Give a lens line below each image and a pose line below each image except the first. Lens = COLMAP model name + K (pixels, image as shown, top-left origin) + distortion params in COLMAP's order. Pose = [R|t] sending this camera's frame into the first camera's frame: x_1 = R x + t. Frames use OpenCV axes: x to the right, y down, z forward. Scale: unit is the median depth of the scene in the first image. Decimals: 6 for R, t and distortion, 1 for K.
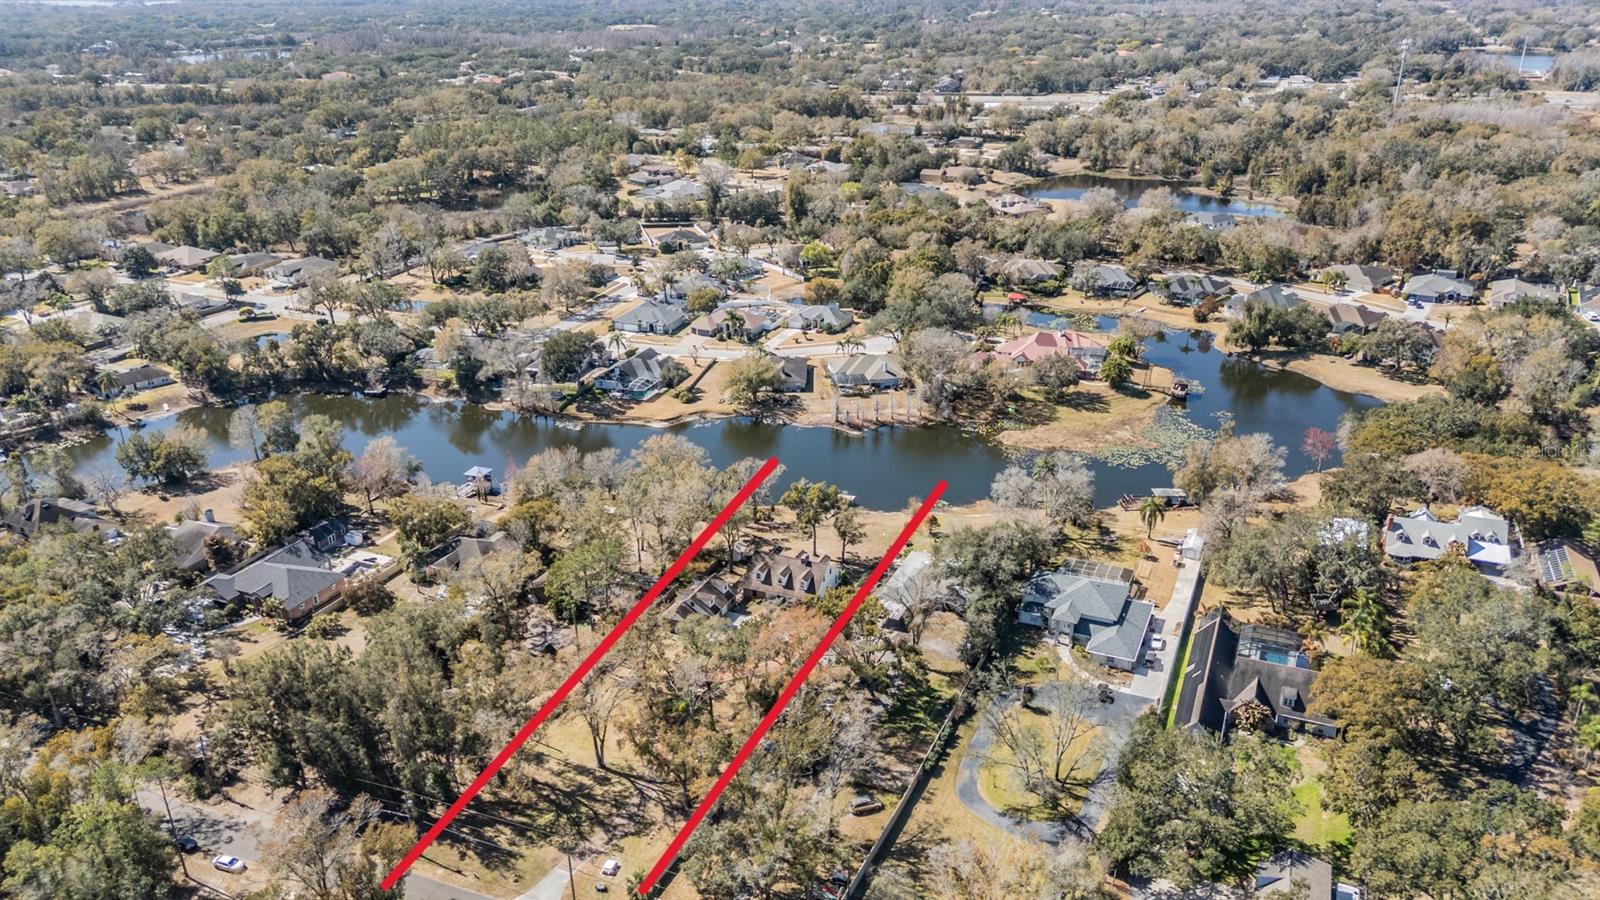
lens RADIAL K [[1124.5, 0, 800.0], [0, 1124.5, 450.0], [0, 0, 1]] dist [0.091286, -0.132691]
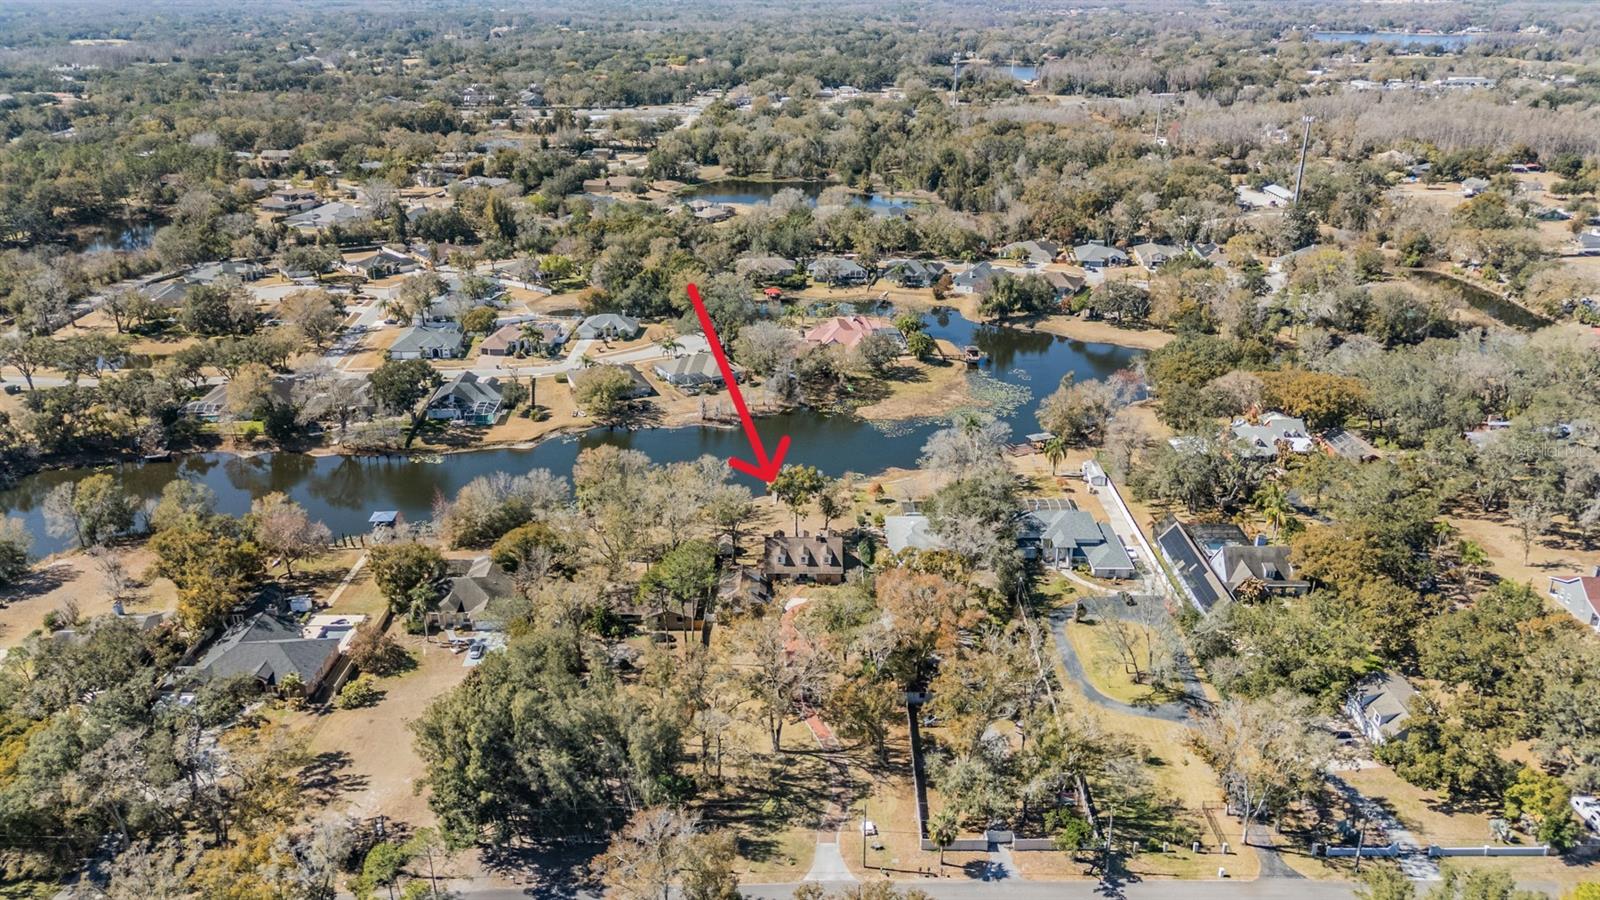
lens RADIAL K [[1124.5, 0, 800.0], [0, 1124.5, 450.0], [0, 0, 1]] dist [0.091286, -0.132691]
pose [[0.922038, -0.135109, 0.362756, -0.200268], [0.139661, 0.990103, 0.013782, 0.000395], [-0.361028, 0.037955, 0.931782, 0.014937]]
